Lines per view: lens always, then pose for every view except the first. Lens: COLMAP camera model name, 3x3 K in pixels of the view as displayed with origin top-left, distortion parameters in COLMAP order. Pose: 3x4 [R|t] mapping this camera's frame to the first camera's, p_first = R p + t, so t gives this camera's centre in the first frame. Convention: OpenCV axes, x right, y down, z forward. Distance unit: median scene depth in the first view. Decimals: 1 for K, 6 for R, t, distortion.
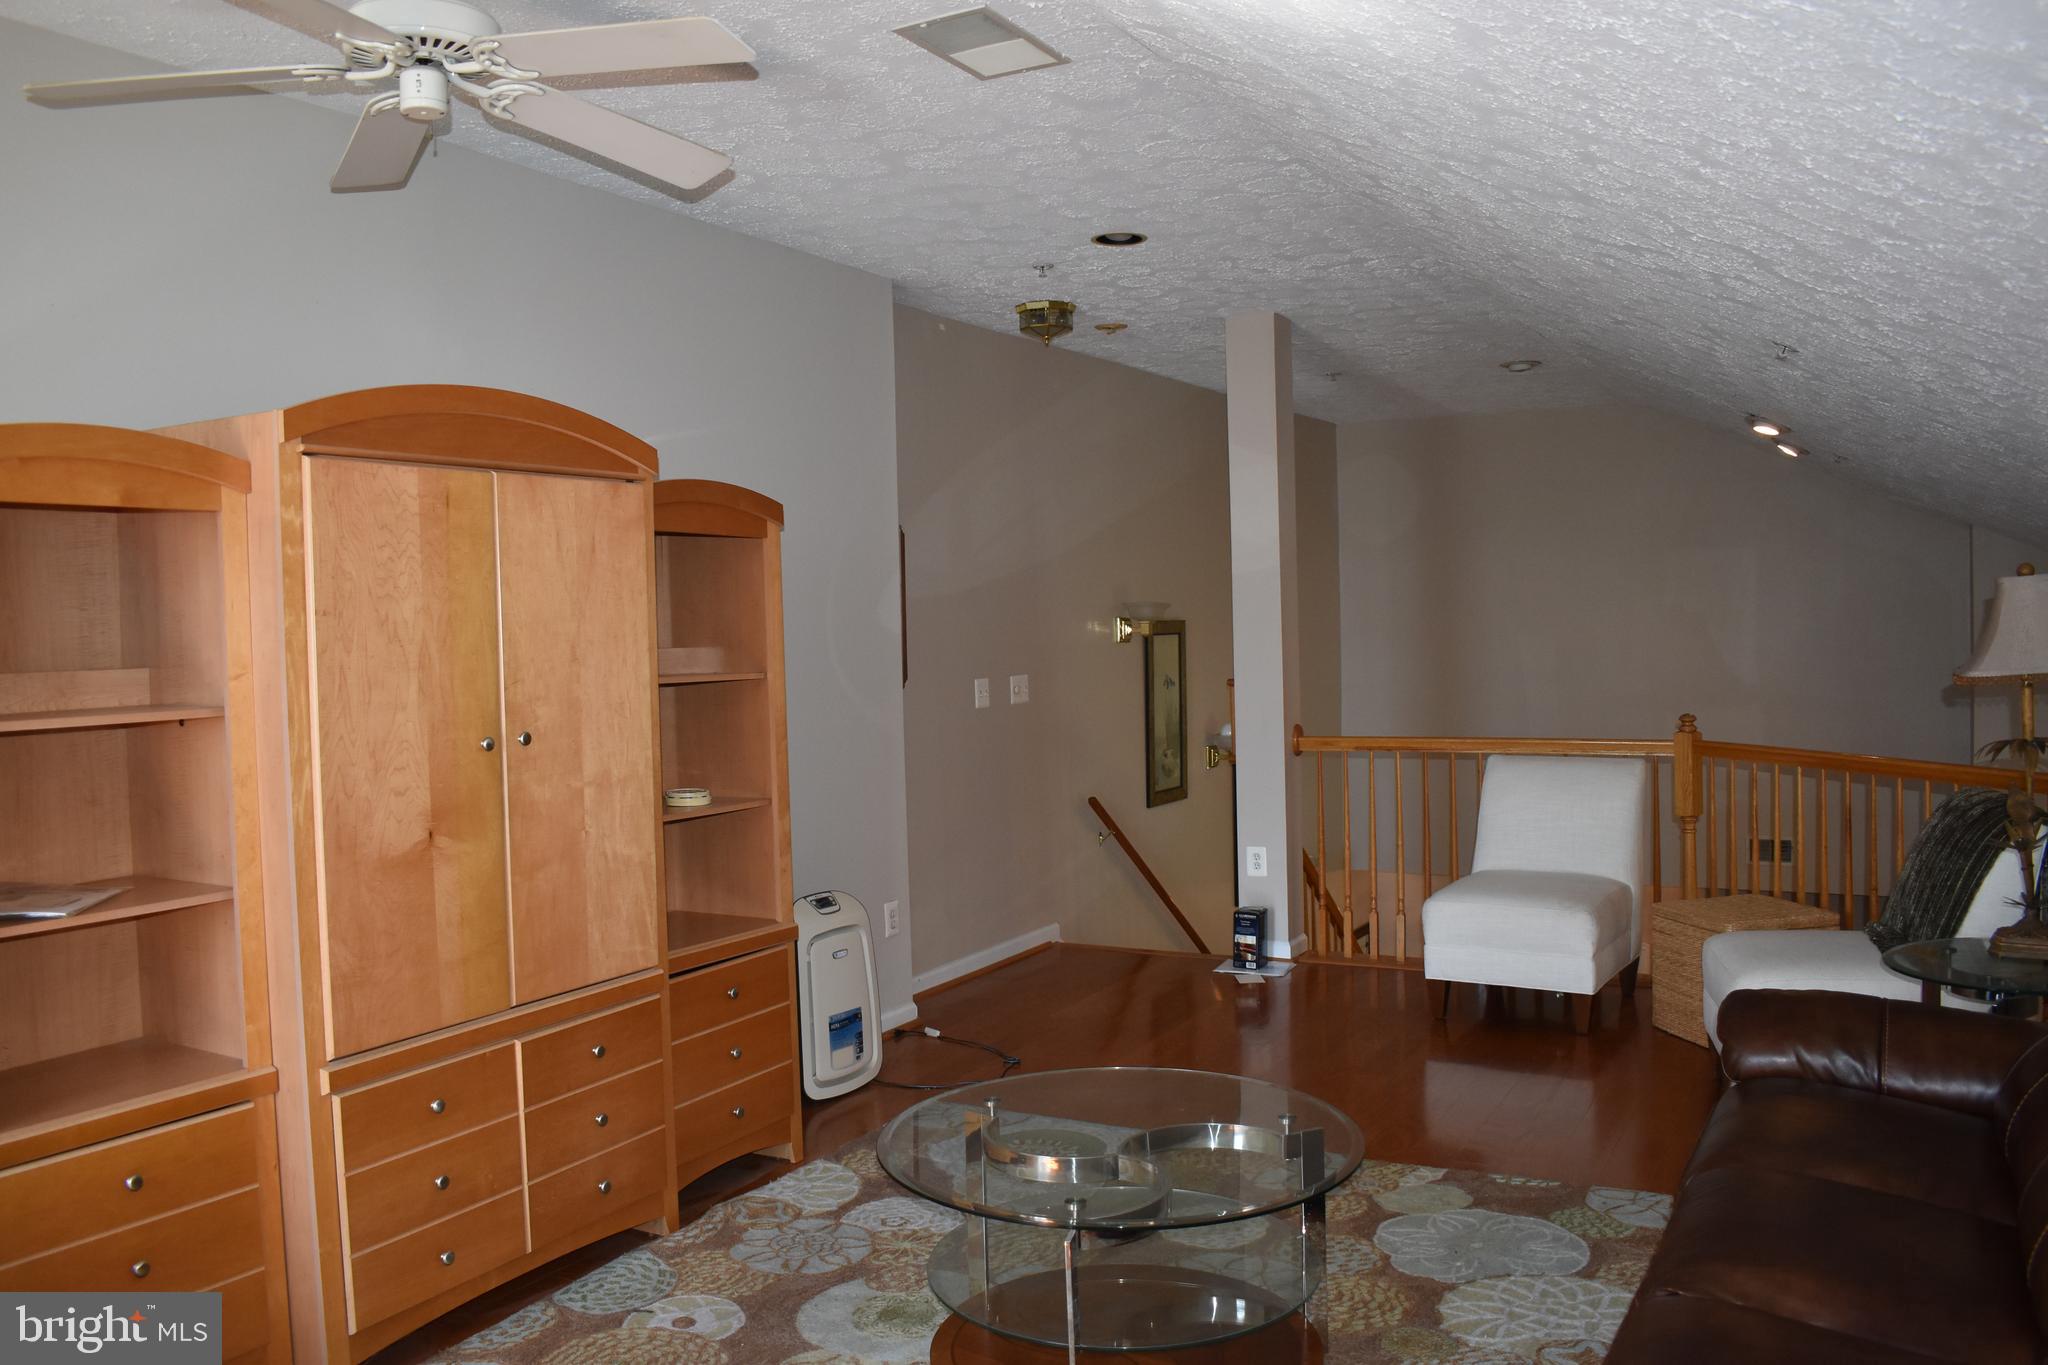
lens RADIAL K [[1636.5, 0, 1024.0], [0, 1636.5, 682.5], [0, 0, 1]] dist [-0.082054, 0.003457]
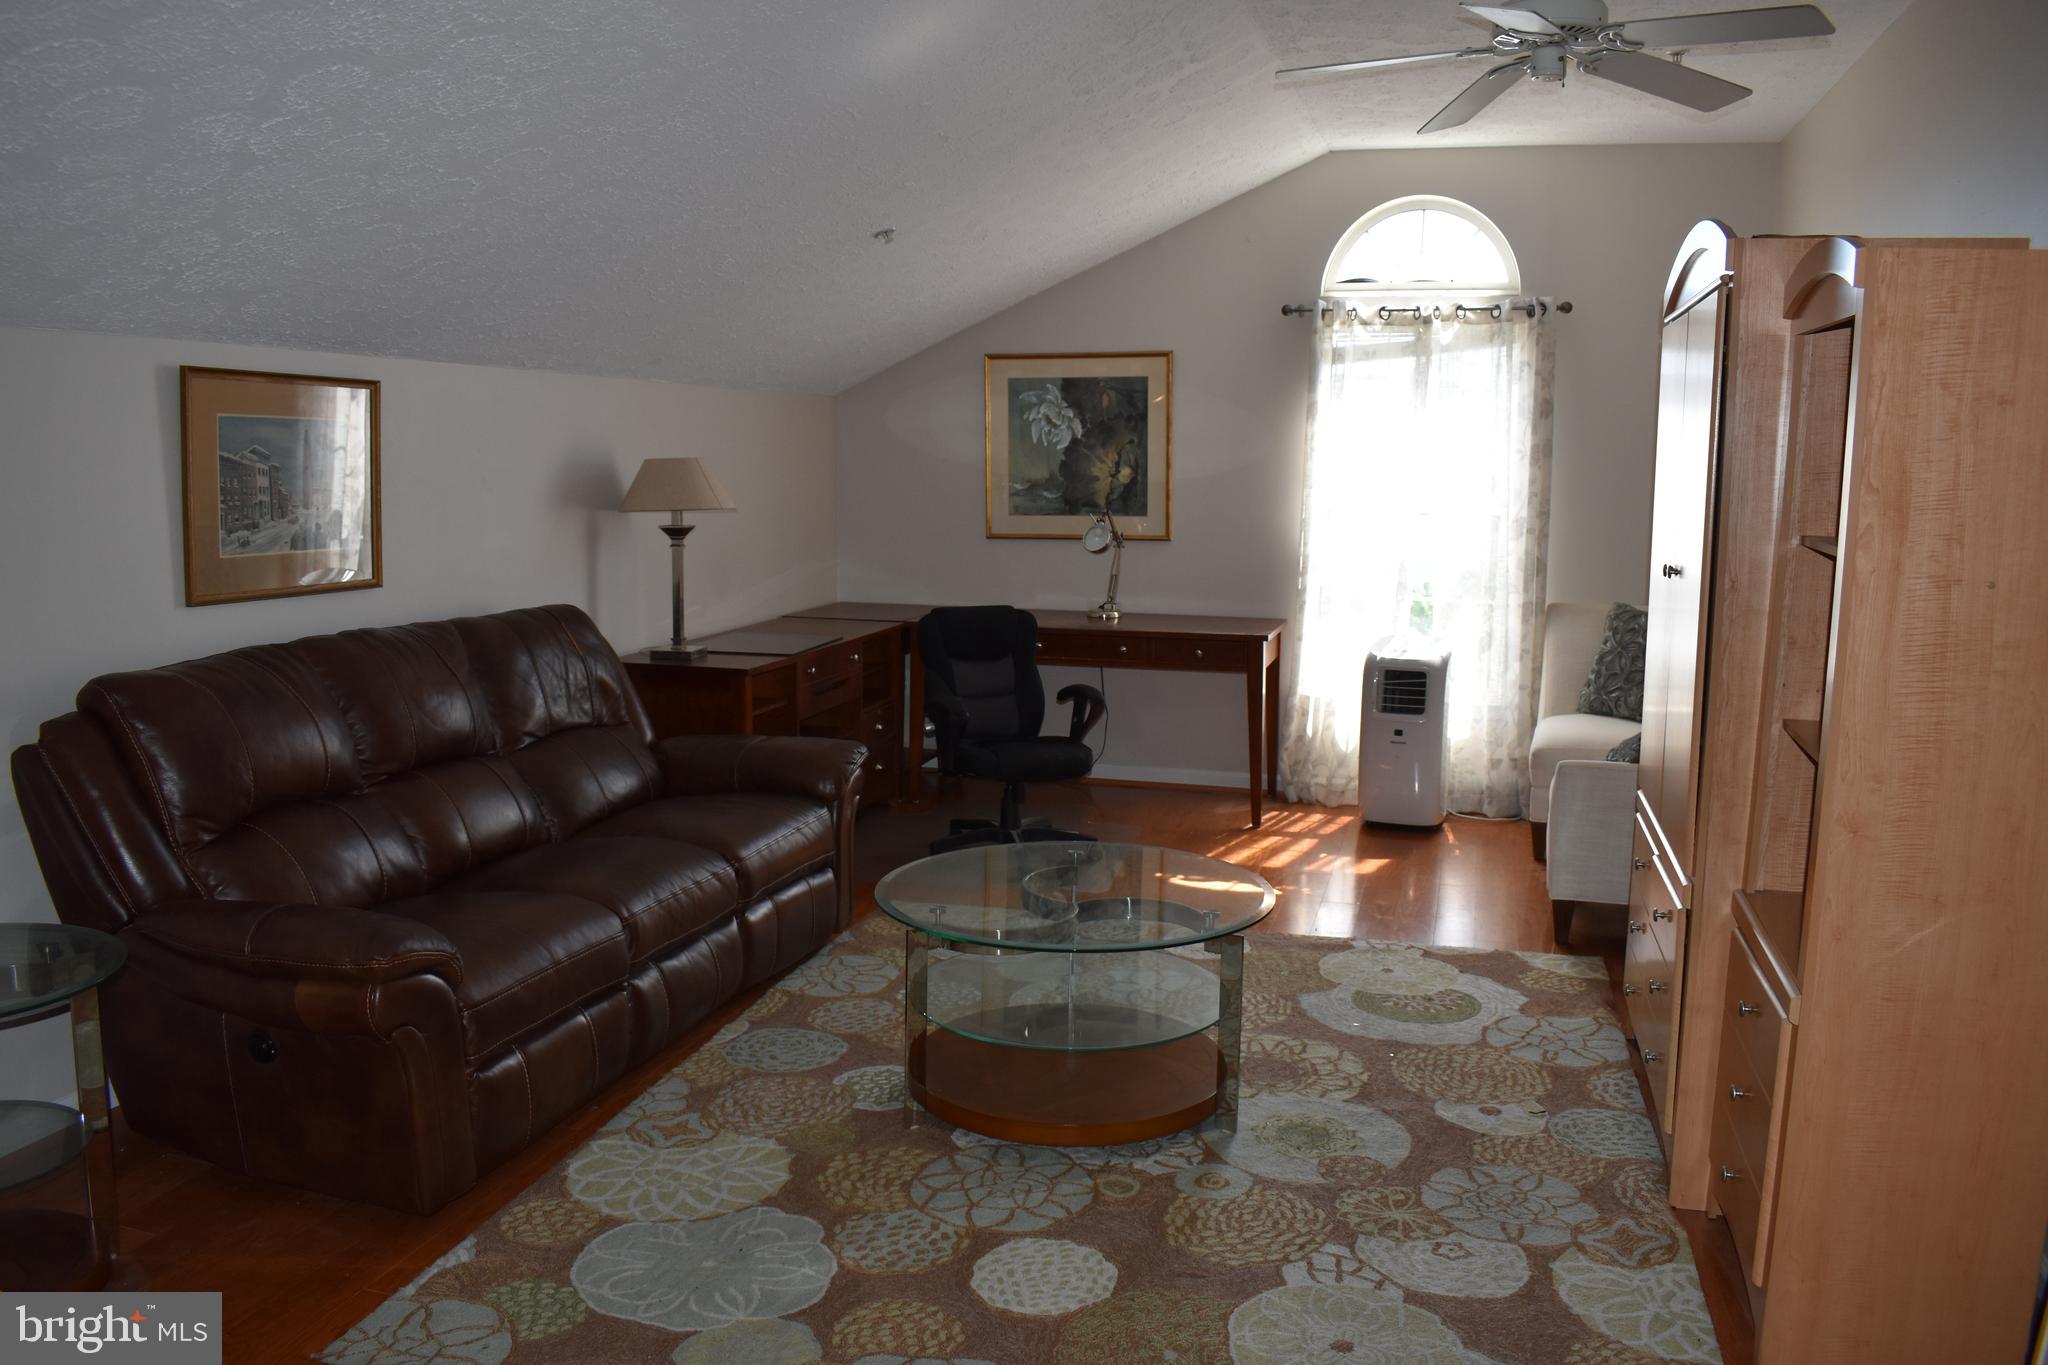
lens RADIAL K [[1636.5, 0, 1024.0], [0, 1636.5, 682.5], [0, 0, 1]] dist [-0.082054, 0.003457]
pose [[-0.974748, 0.044913, -0.218745, 0.298764], [0.004234, 0.983107, 0.182984, -0.081109], [0.223268, 0.177437, -0.958471, 1.792486]]
